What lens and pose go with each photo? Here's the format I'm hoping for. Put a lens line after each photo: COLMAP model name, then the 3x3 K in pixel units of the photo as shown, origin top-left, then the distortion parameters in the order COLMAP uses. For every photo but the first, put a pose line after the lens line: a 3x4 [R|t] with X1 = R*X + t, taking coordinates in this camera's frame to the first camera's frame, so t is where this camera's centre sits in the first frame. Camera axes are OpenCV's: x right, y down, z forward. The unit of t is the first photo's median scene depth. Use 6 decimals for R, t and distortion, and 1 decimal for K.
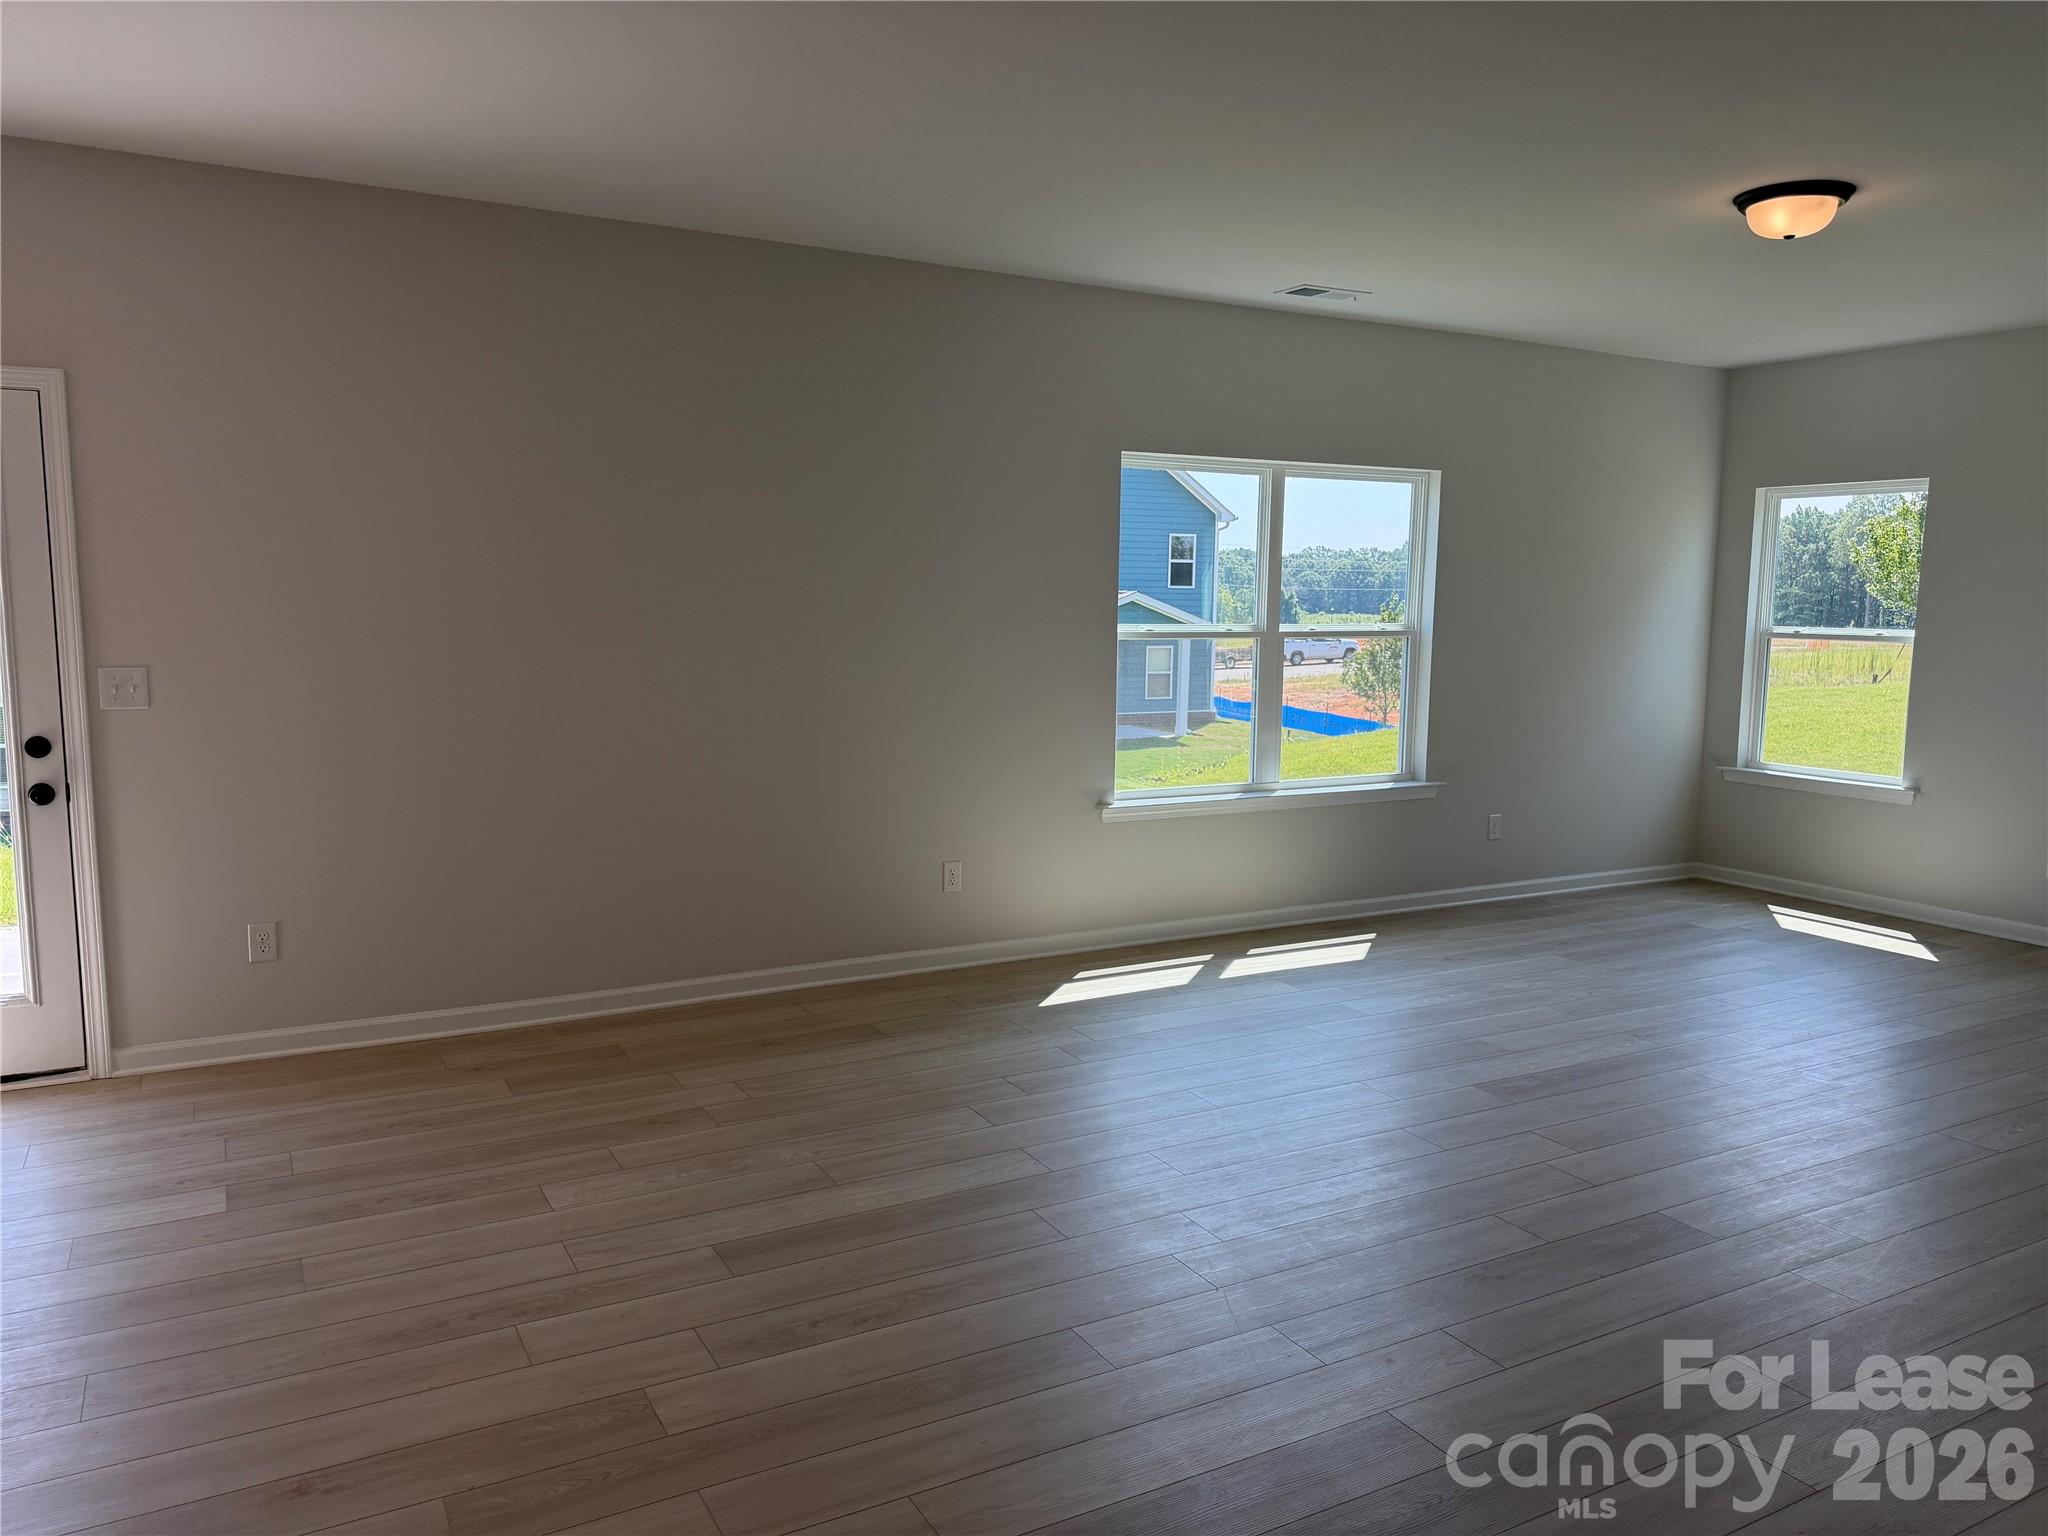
lens RADIAL K [[1456.0, 0, 1024.0], [0, 1456.0, 768.0], [0, 0, 1]] dist [0.026772, -0.009309]
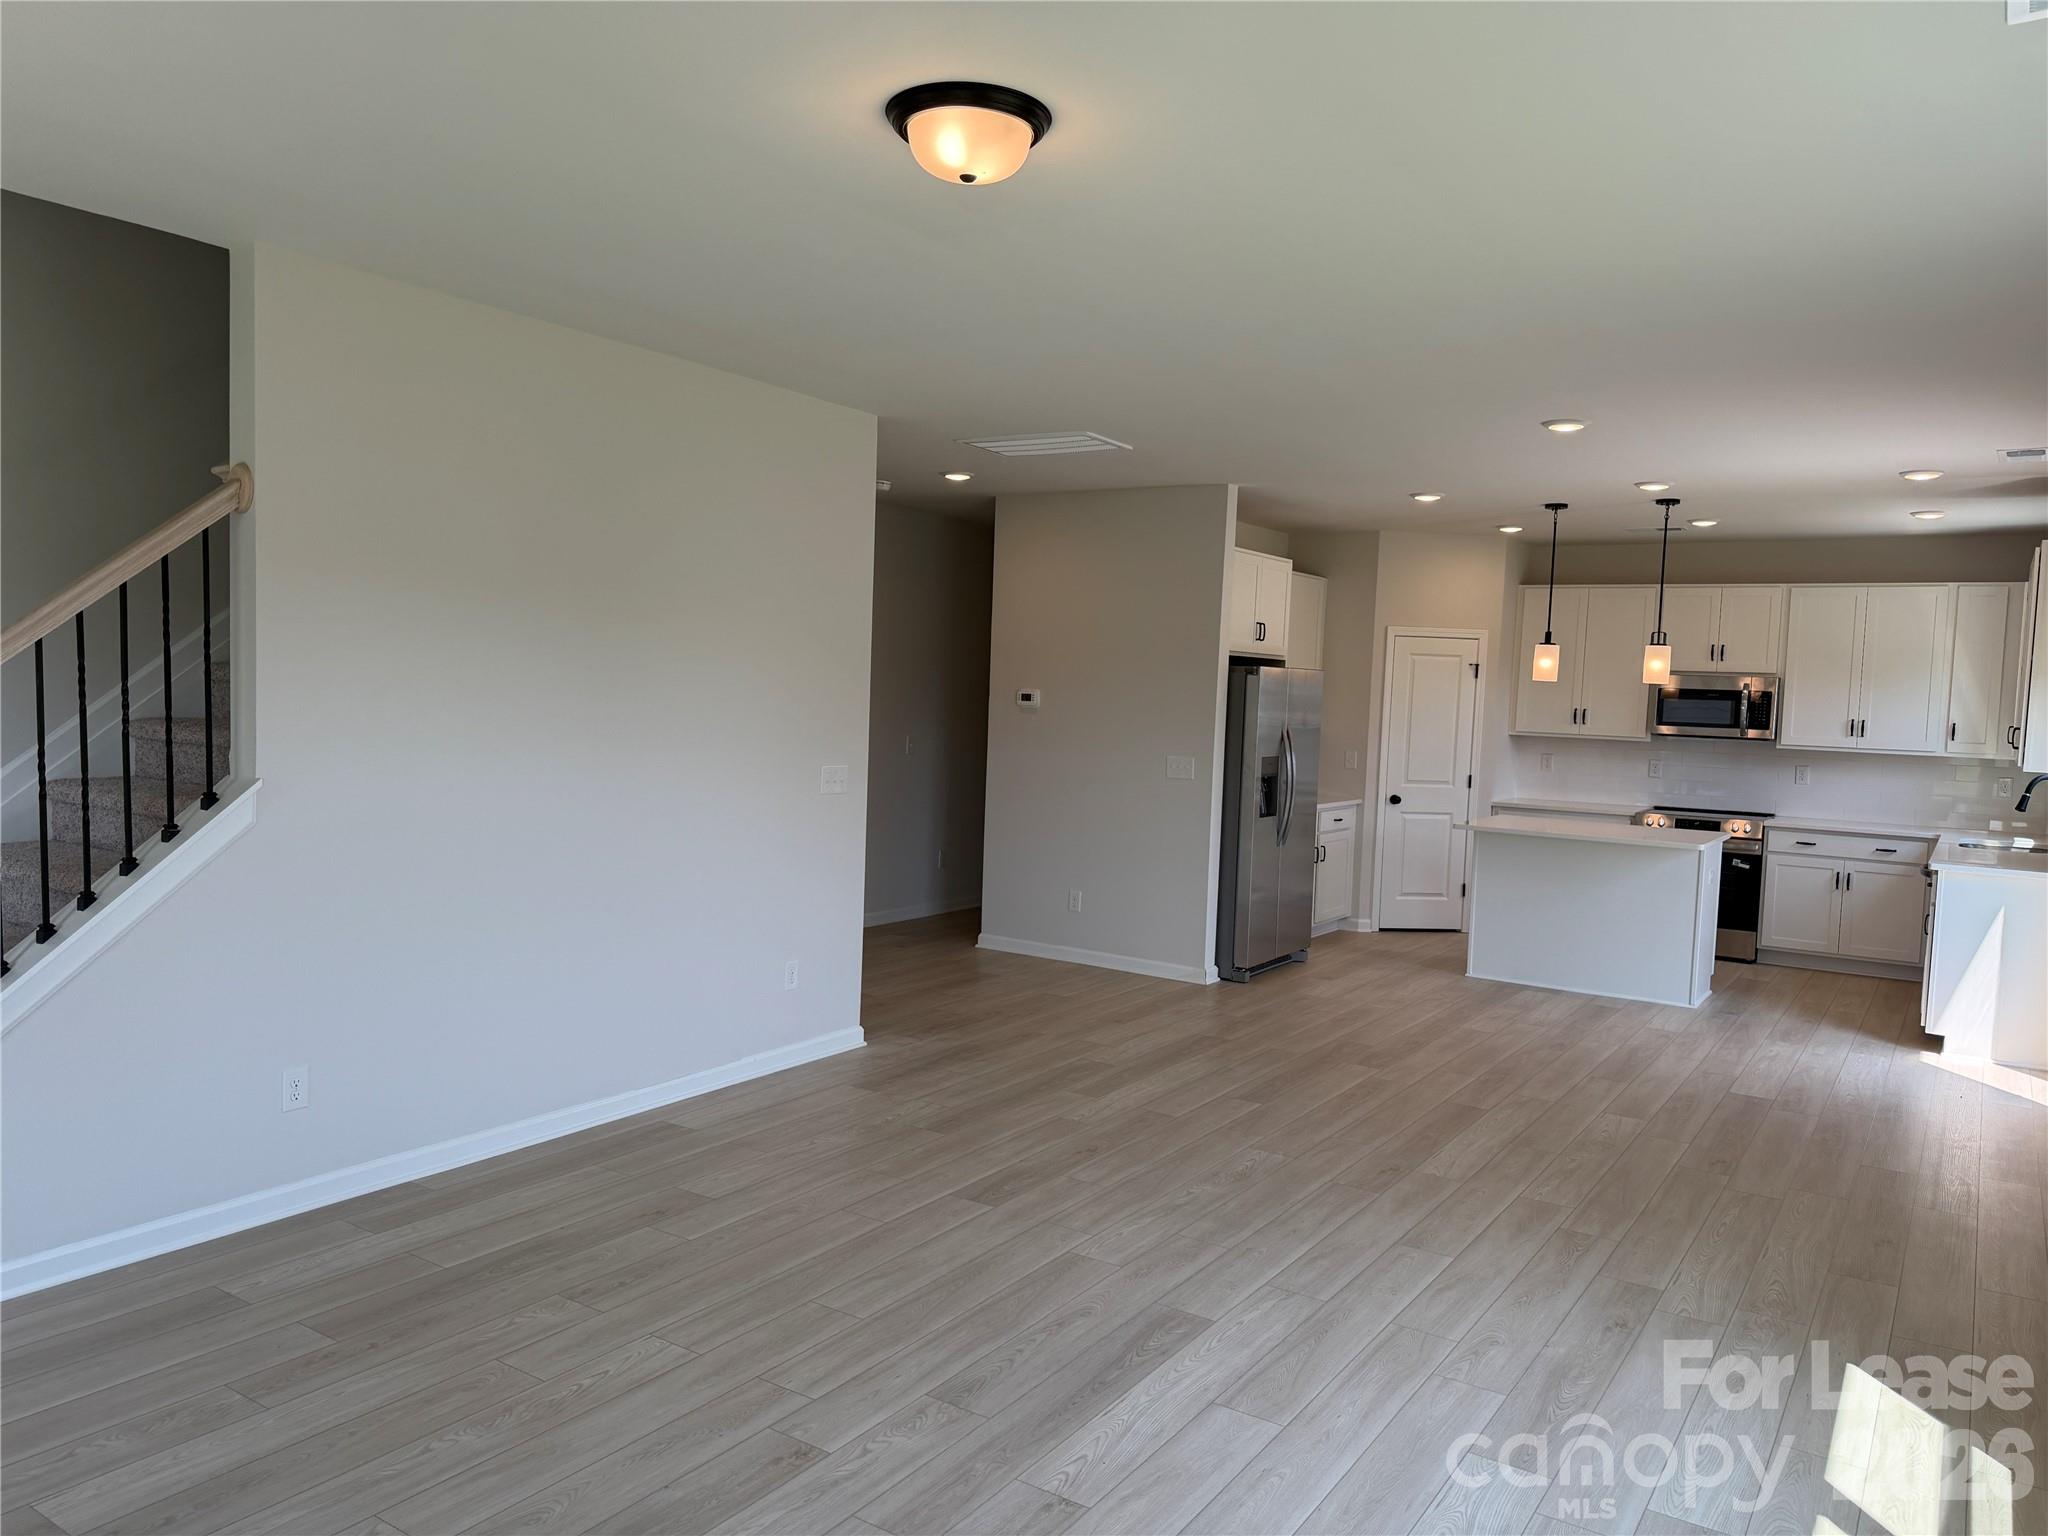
lens RADIAL K [[1456.0, 0, 1024.0], [0, 1456.0, 768.0], [0, 0, 1]] dist [0.026772, -0.009309]
pose [[-0.887351, -0.019623, -0.460677, 0.795216], [-0.102212, 0.982609, 0.155026, -0.205914], [0.449624, 0.184650, -0.873924, 1.630283]]
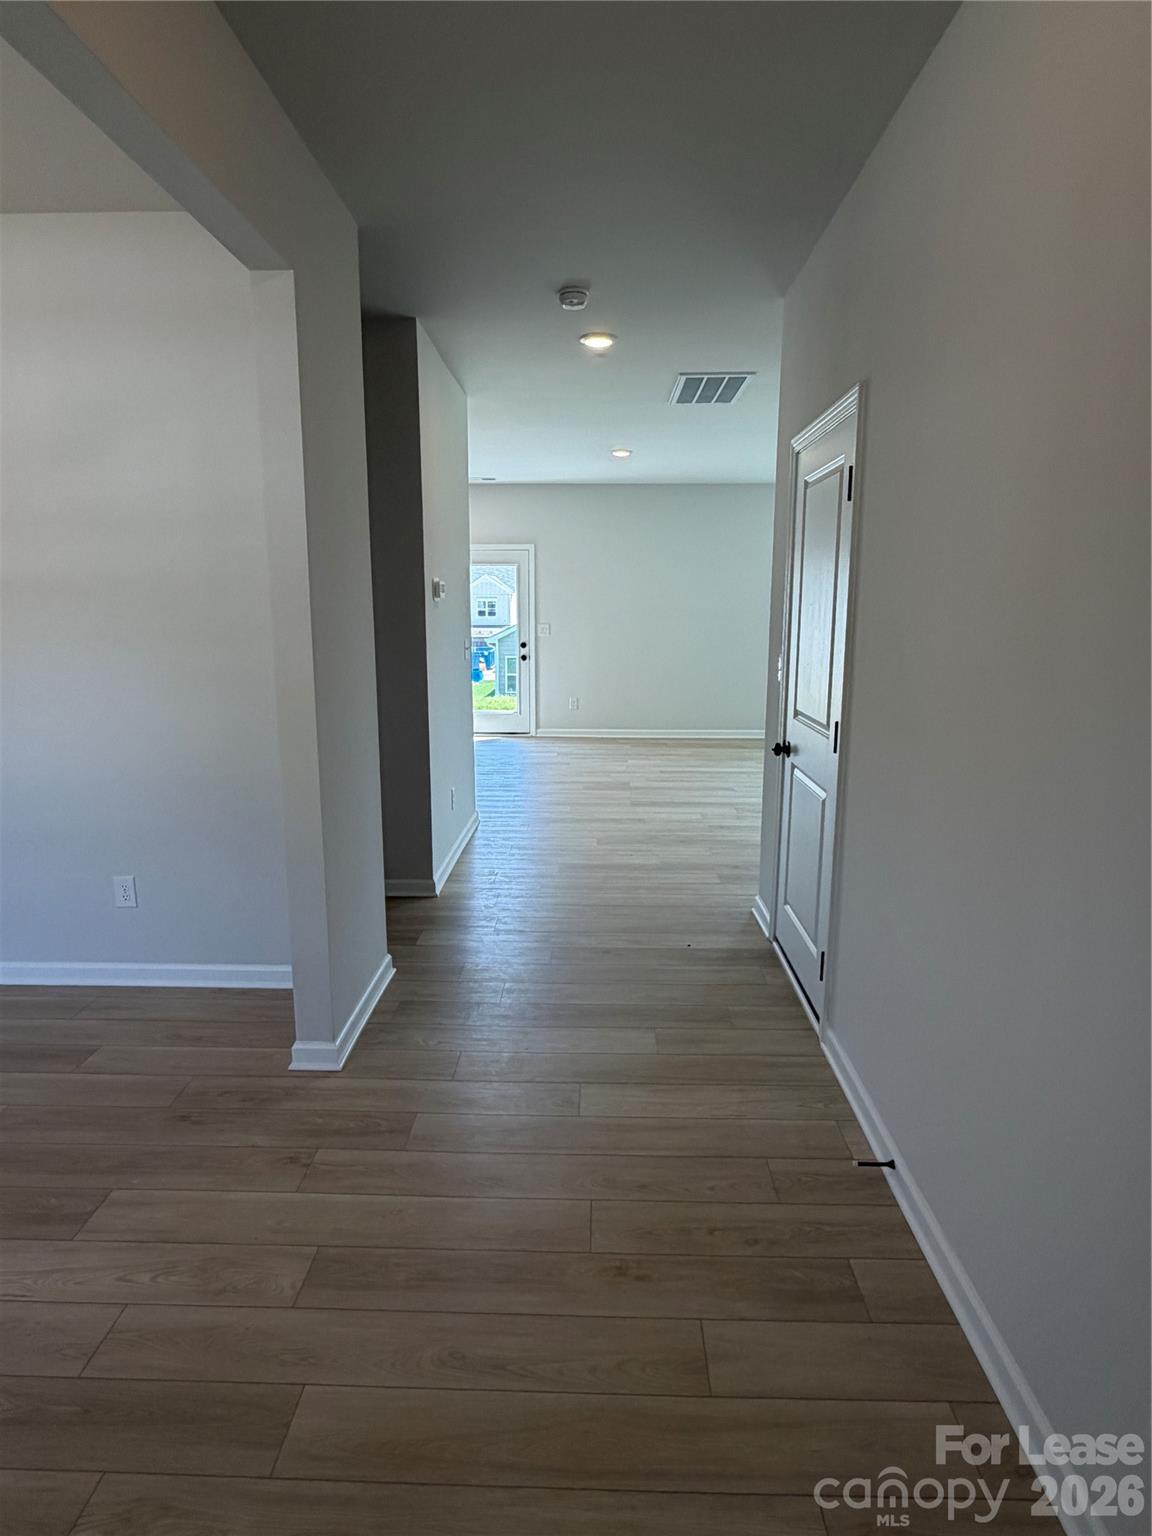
lens RADIAL K [[907.6, 0, 576.0], [0, 907.6, 768.0], [0, 0, 1]] dist [-0.001065, -0.000038]
pose [[0.862035, 0.083283, -0.499959, 0.602522], [-0.056260, 0.996035, 0.068916, 0.124954], [0.503716, -0.031280, 0.863303, -0.901626]]
